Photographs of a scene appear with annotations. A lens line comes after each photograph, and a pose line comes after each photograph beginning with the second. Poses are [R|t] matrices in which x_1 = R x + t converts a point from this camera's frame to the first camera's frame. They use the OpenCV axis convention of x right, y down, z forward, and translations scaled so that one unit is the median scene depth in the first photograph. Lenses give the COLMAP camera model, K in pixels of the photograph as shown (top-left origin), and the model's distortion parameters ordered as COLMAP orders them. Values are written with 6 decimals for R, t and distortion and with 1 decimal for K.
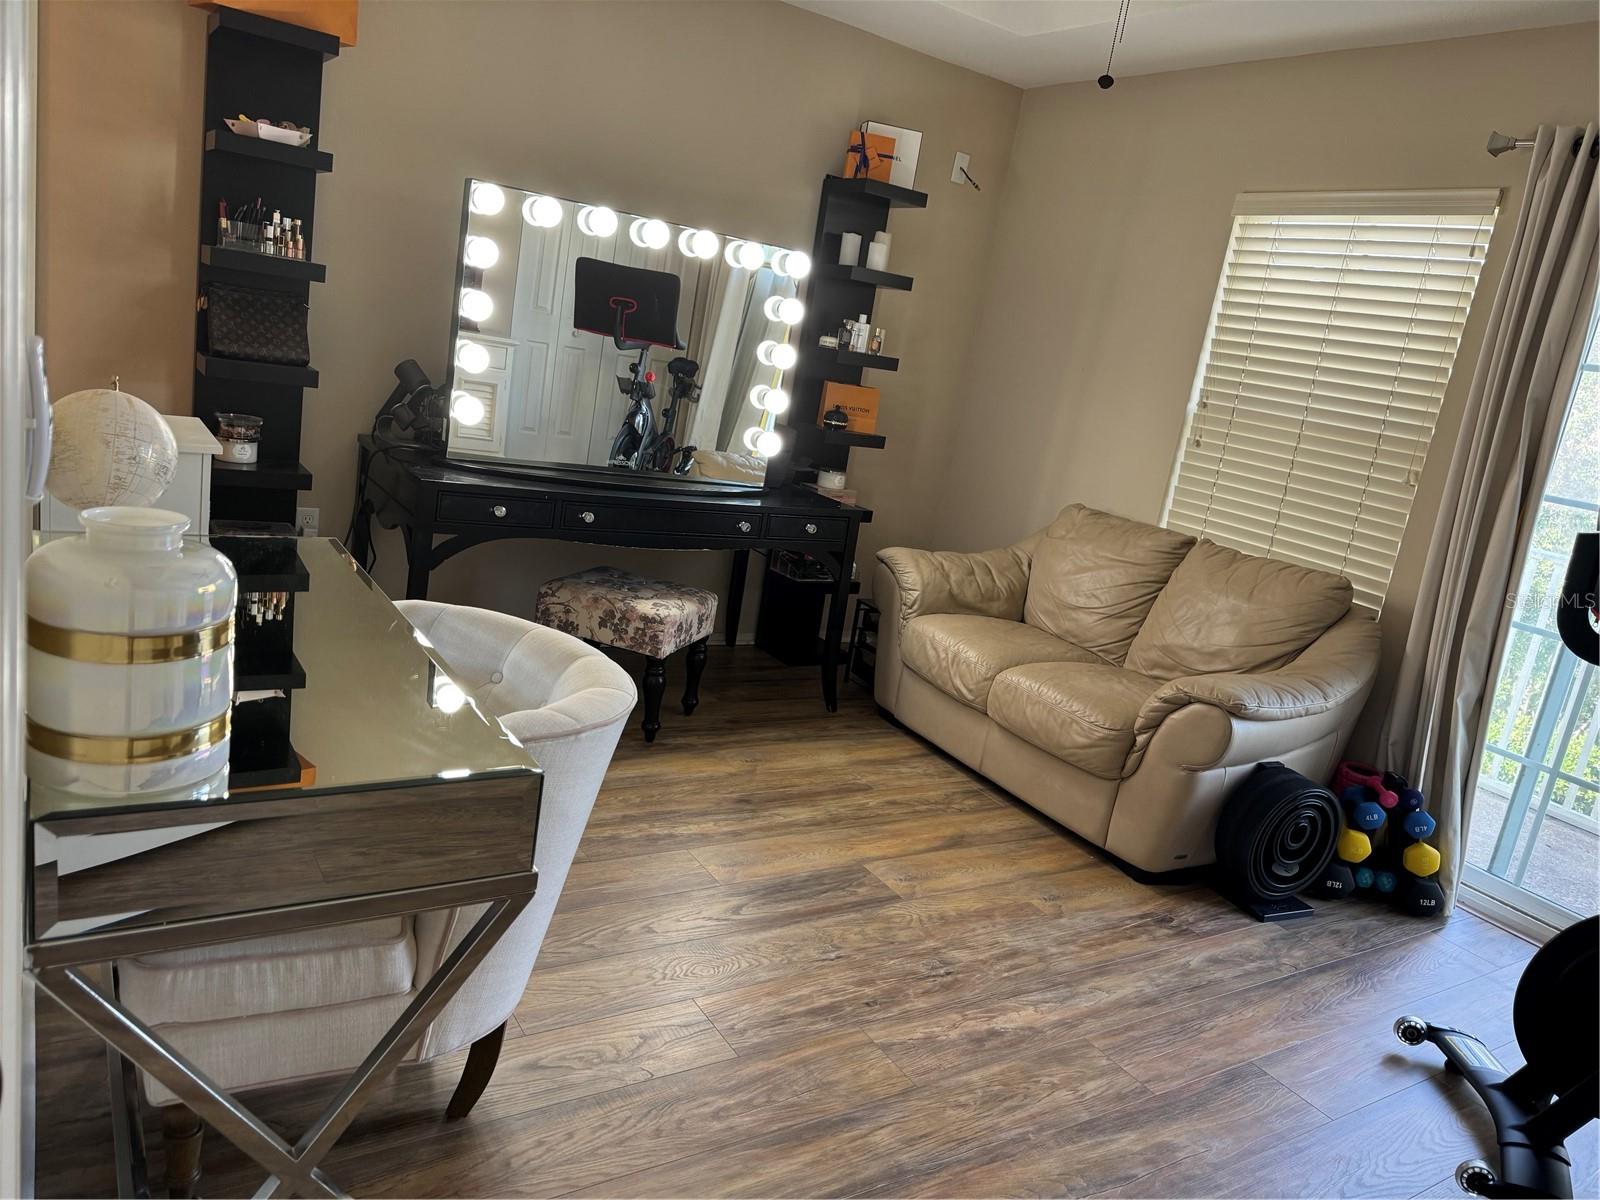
lens RADIAL K [[1142.0, 0, 800.0], [0, 1142.0, 600.0], [0, 0, 1]] dist [0.069428, -0.000613]
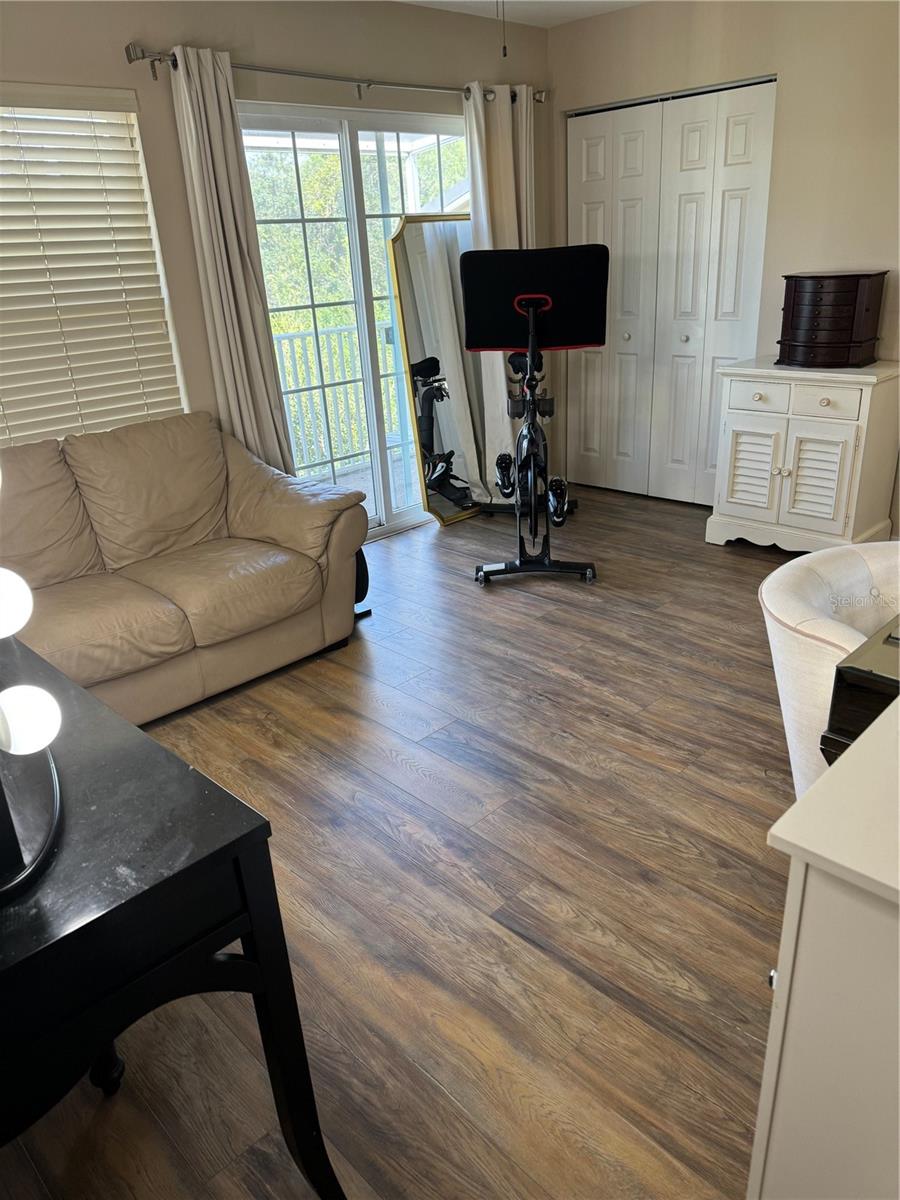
lens RADIAL K [[849.4, 0, 438.2], [0, 849.4, 624.3], [0, 0, 1]] dist [0.048012, -0.003919]
pose [[-0.208641, -0.523755, 0.825924, -0.710190], [0.255668, 0.785931, 0.562980, -0.412858], [-0.943983, 0.328622, -0.030070, 1.100997]]
